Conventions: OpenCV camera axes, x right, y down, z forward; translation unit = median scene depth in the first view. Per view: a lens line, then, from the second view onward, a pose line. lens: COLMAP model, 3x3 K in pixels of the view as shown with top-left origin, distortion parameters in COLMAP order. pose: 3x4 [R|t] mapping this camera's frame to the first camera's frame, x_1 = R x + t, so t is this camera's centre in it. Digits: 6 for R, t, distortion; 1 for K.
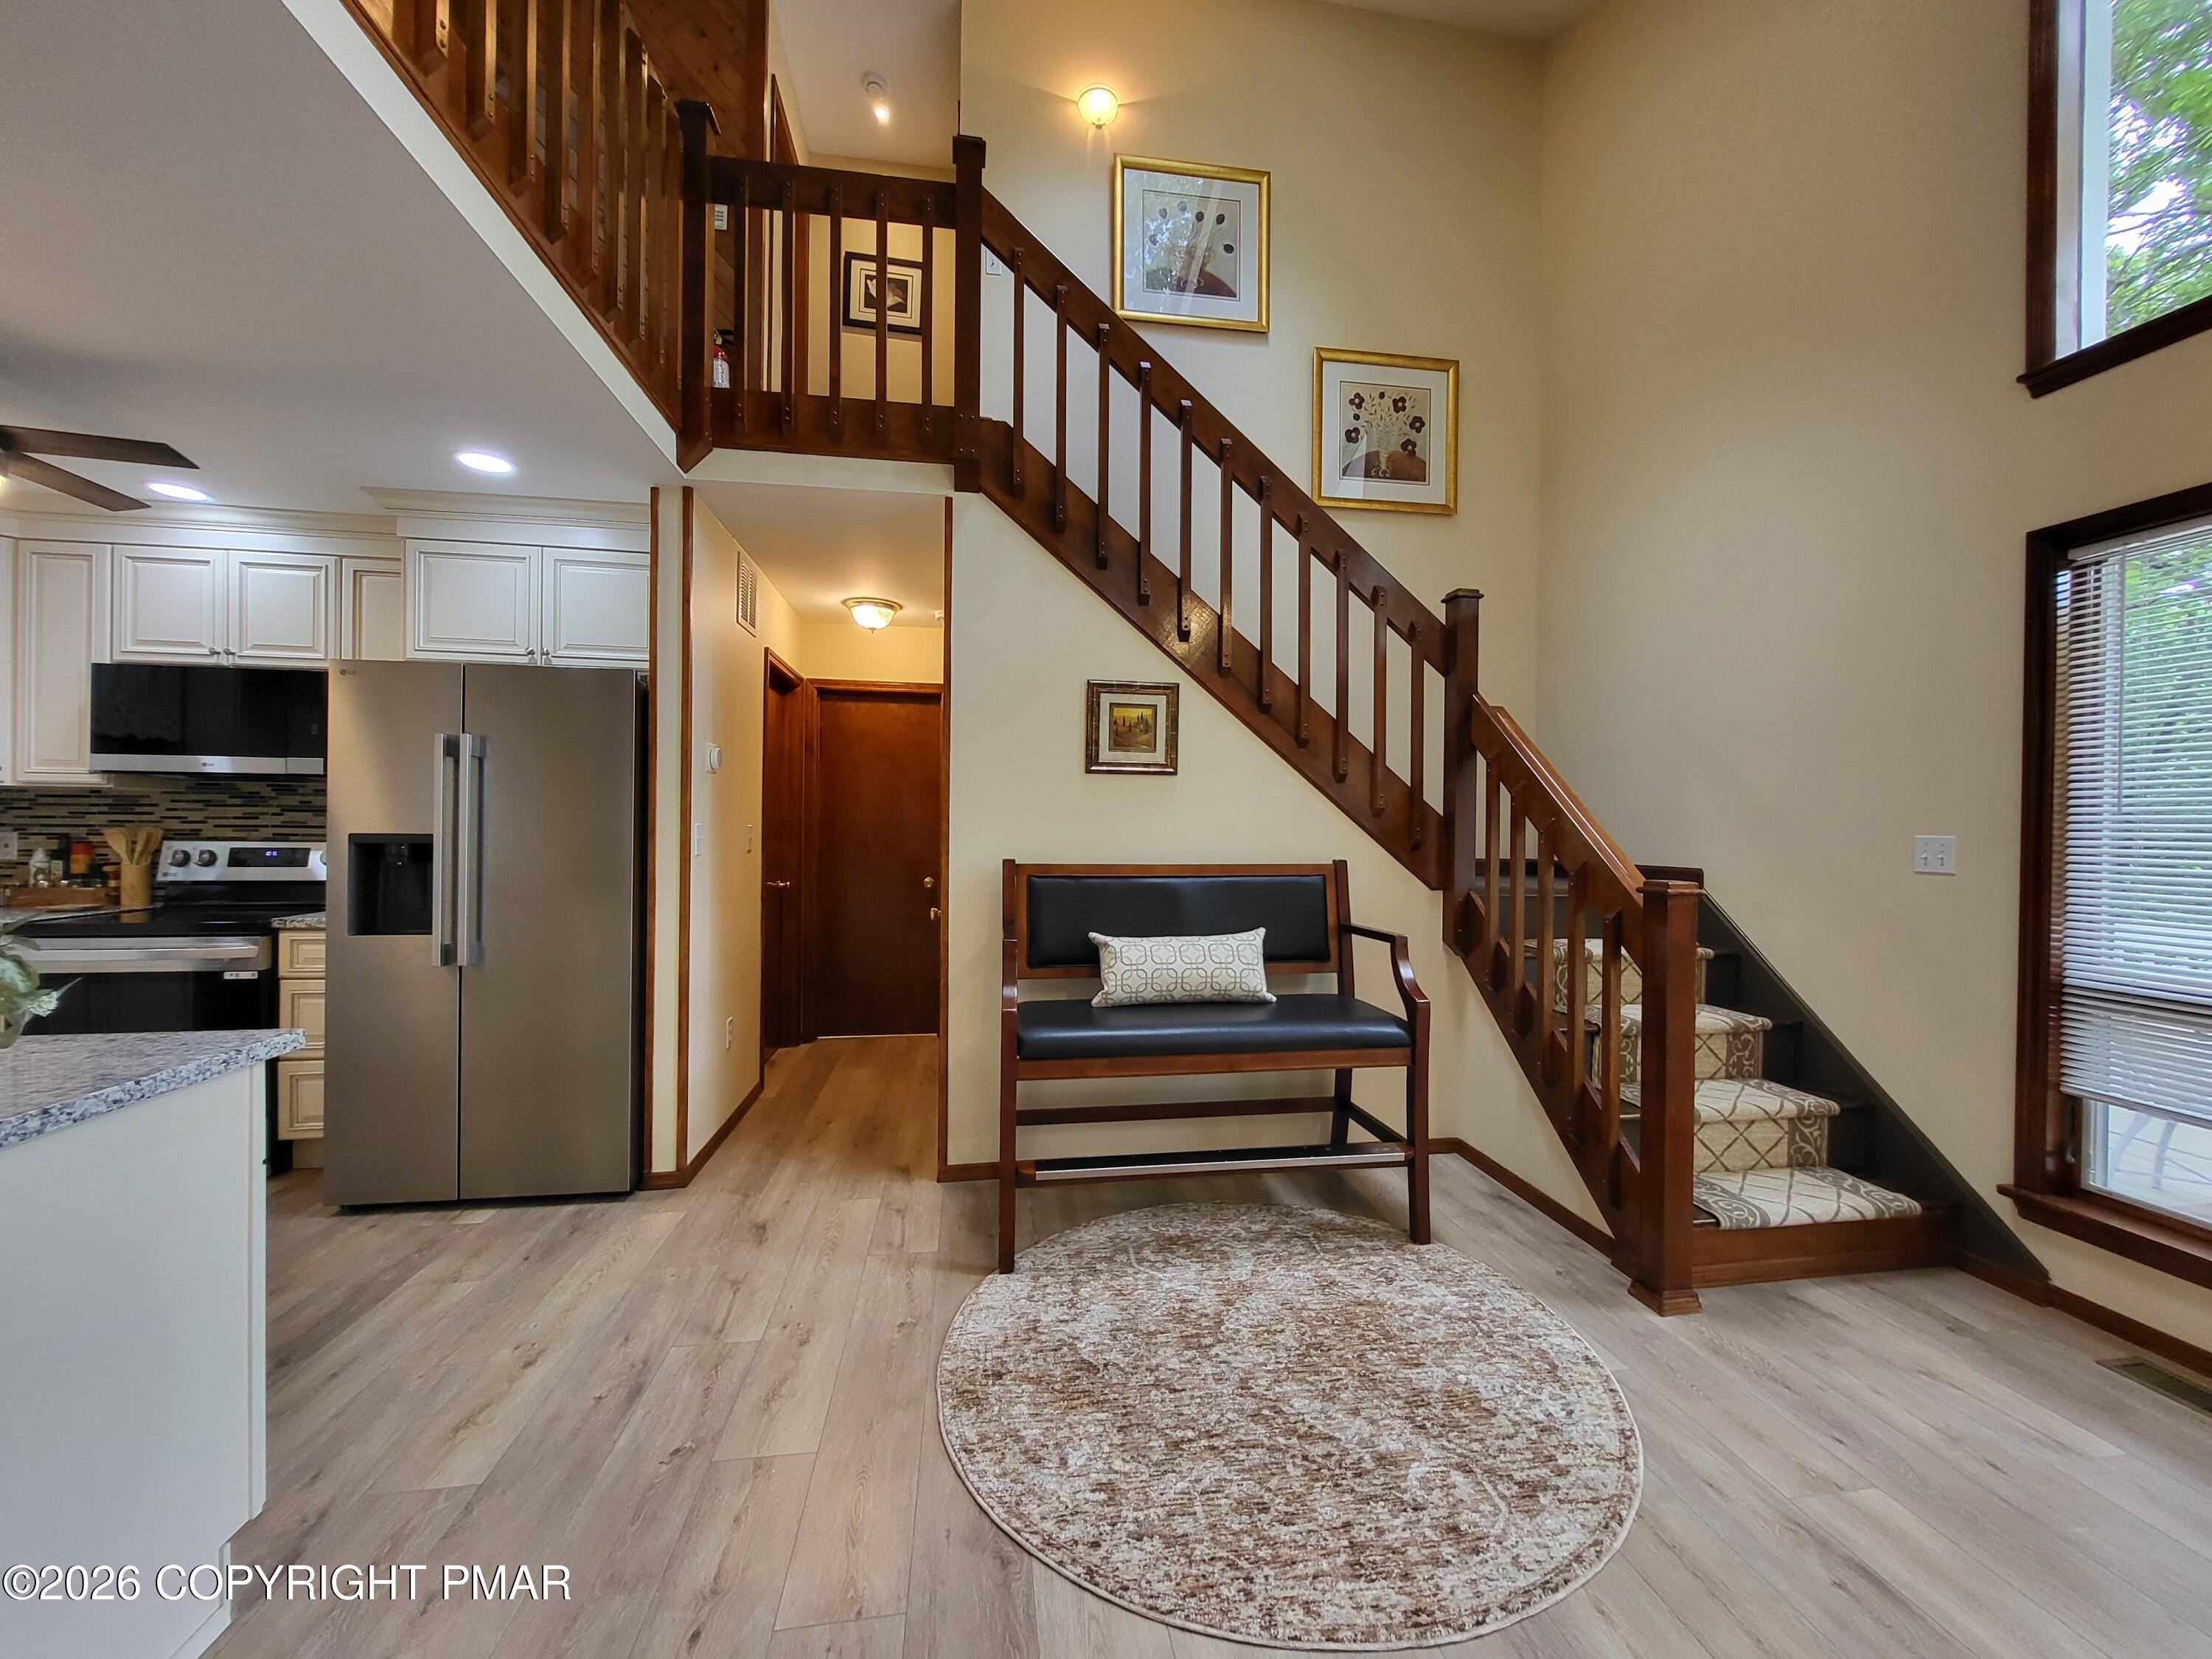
lens RADIAL K [[866.8, 0, 1116.0], [0, 866.8, 832.3], [0, 0, 1]] dist [0.000915, -0.001365]
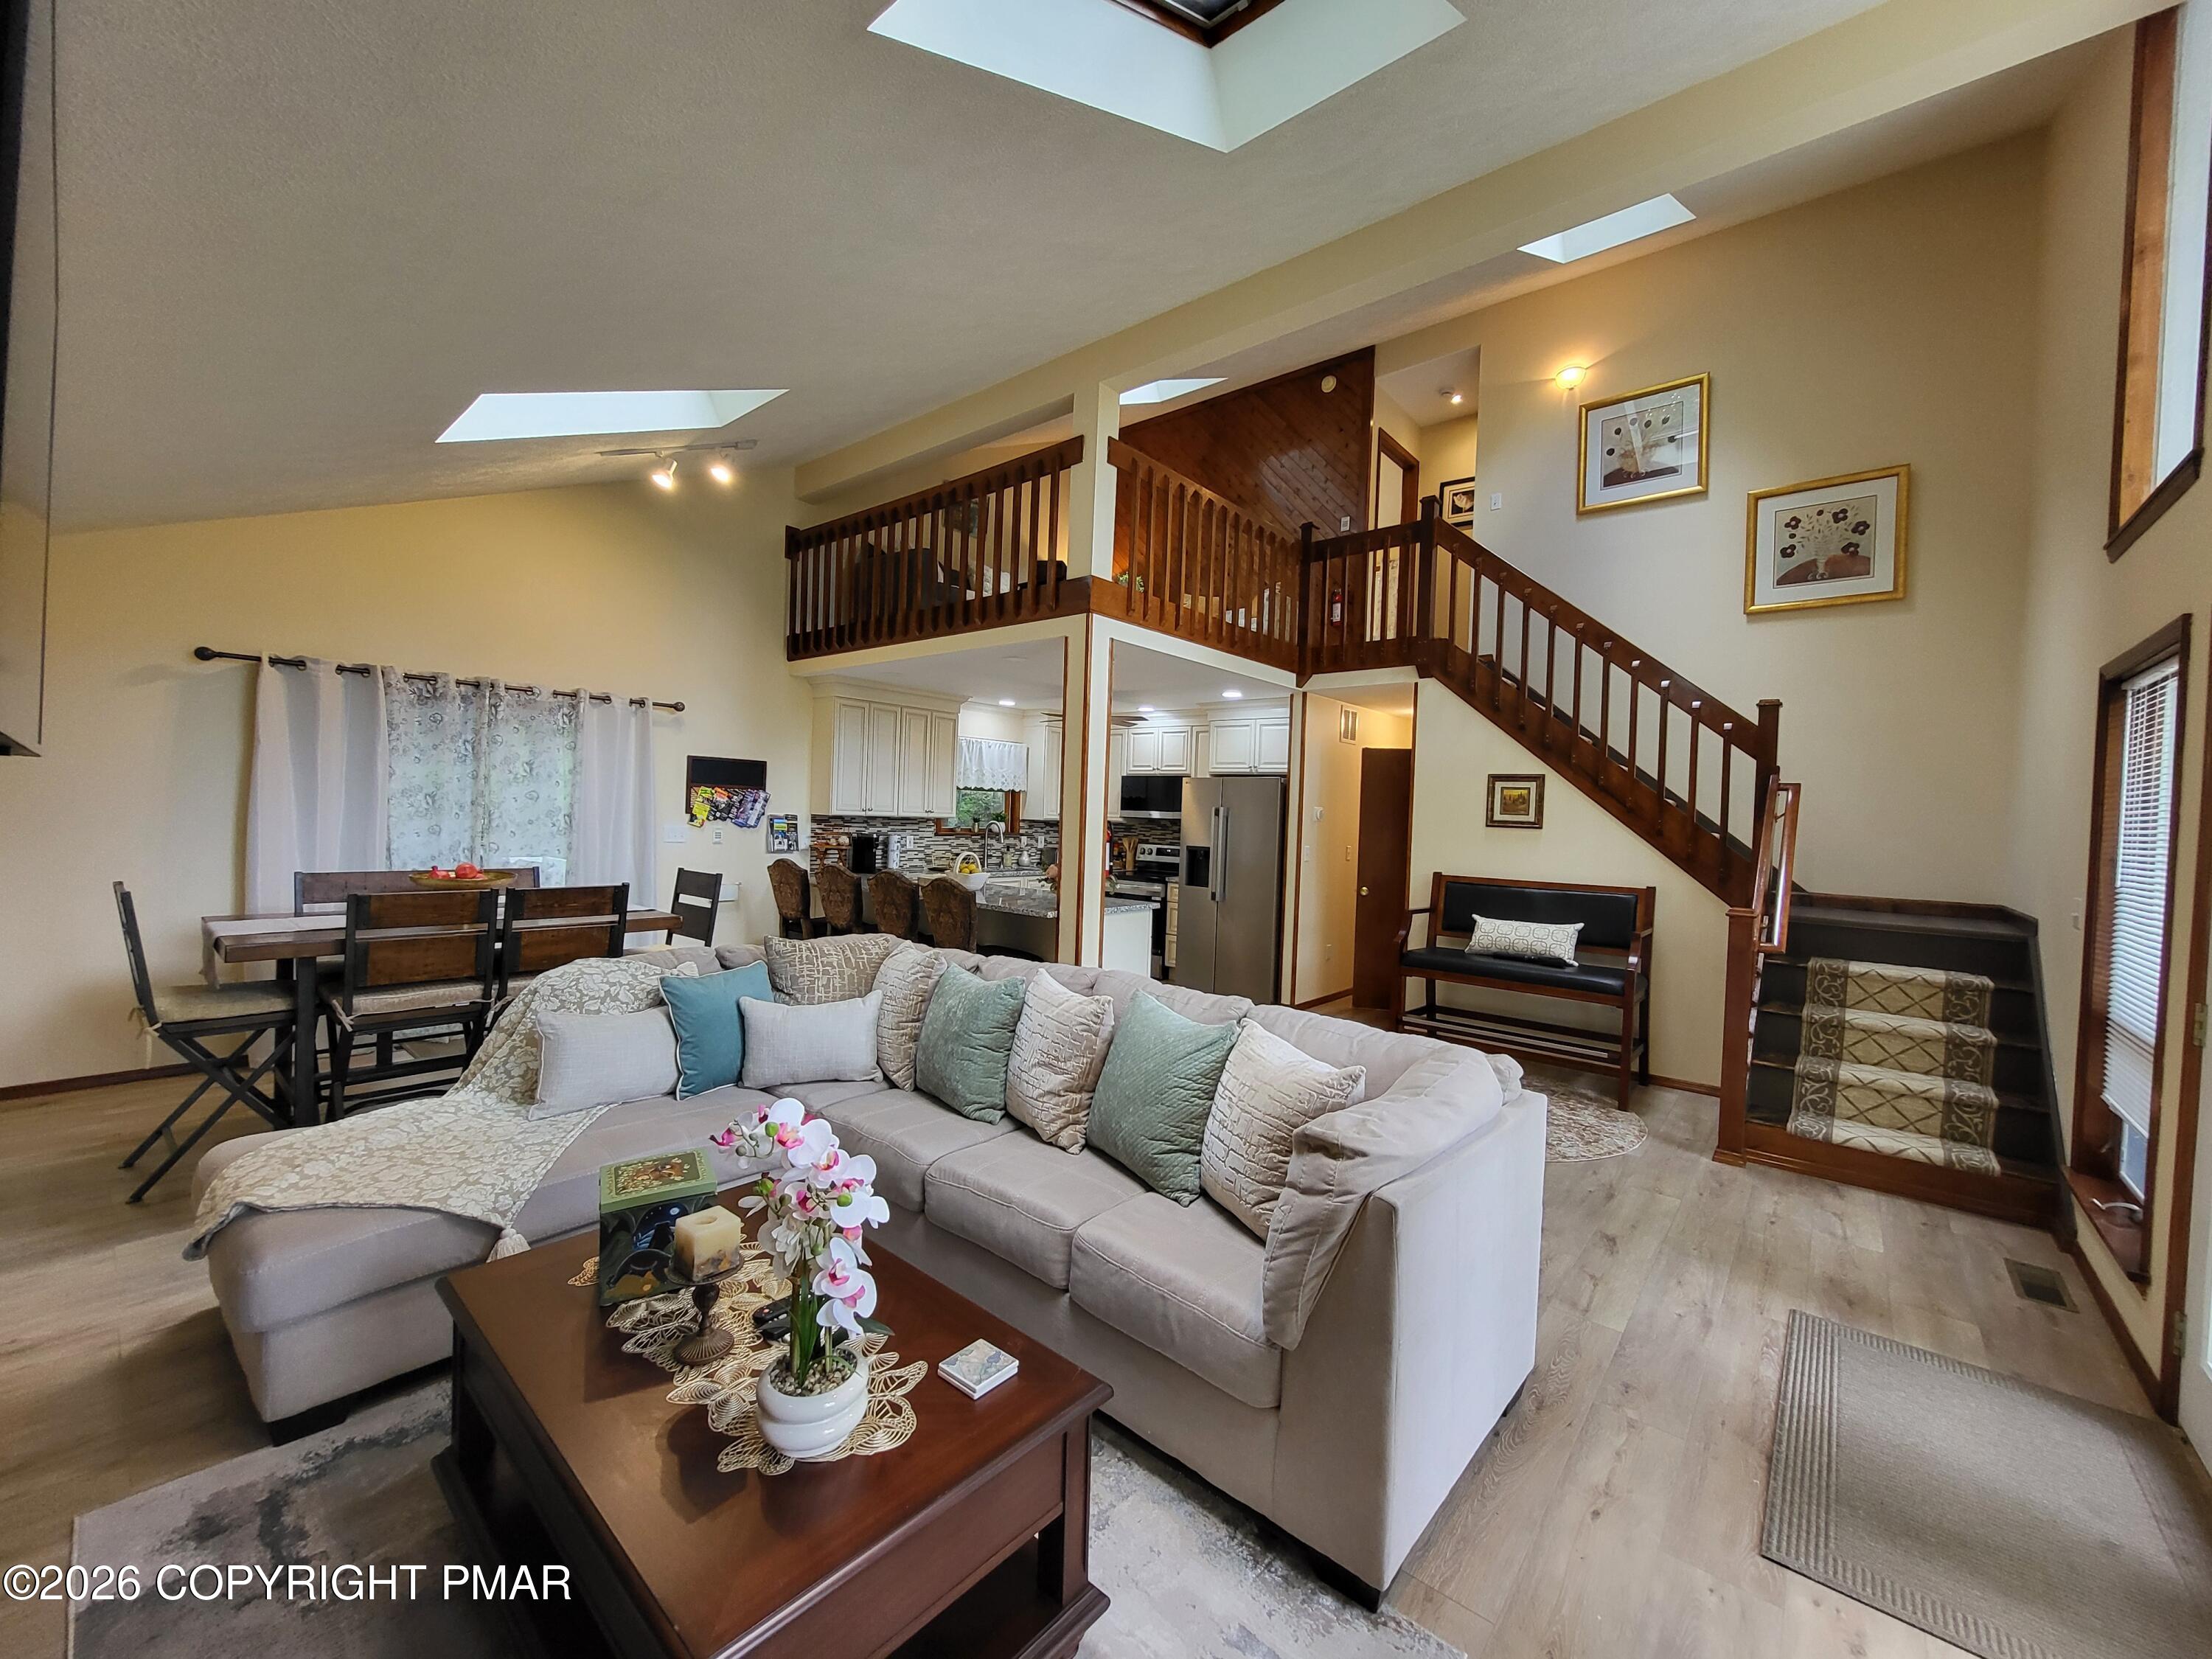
lens RADIAL K [[866.8, 0, 1126.7], [0, 866.8, 829.1], [0, 0, 1]] dist [0.000915, -0.001365]
pose [[0.658461, 0.025384, -0.752186, 0.808356], [-0.030778, 0.999503, 0.006787, -0.051849], [0.751985, 0.018681, 0.658916, -0.718831]]
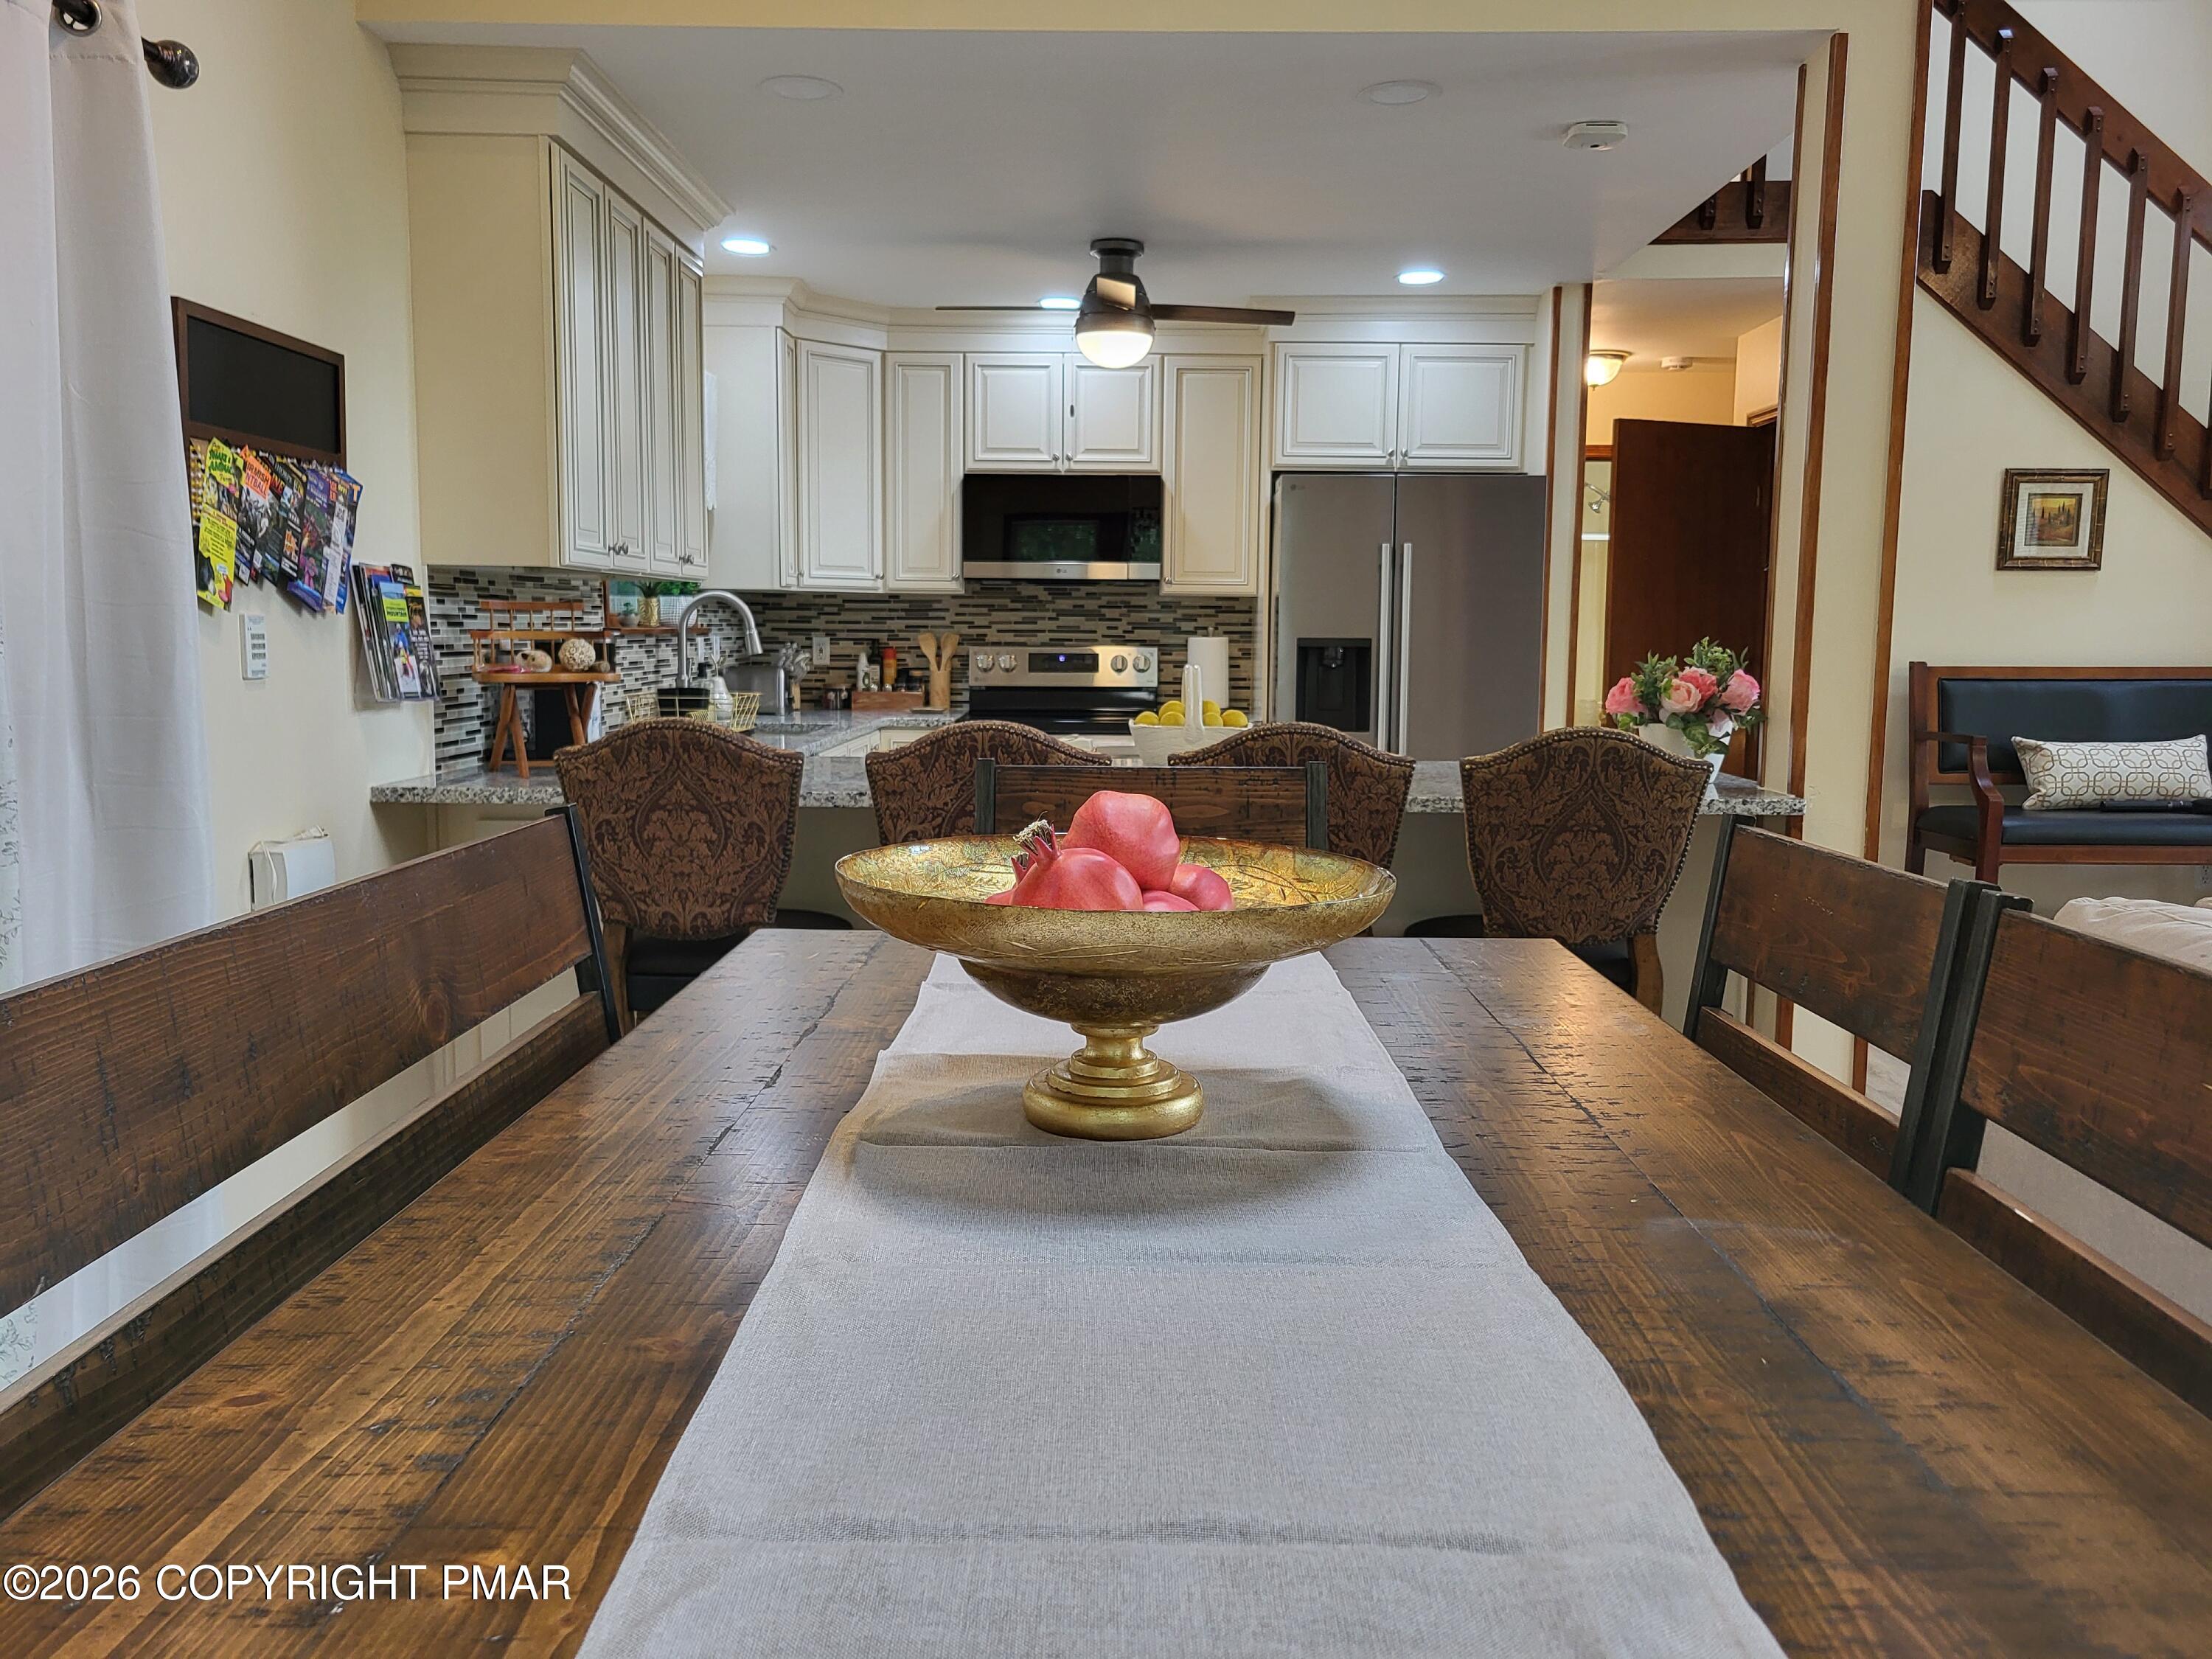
lens RADIAL K [[1675.3, 0, 1102.9], [0, 1675.3, 803.6], [0, 0, 1]] dist [0.040807, -0.014744]
pose [[0.984975, 0.014884, -0.172056, -0.659950], [0.002288, 0.995067, 0.099178, -0.000642], [0.172683, -0.098081, 0.980082, -0.974467]]
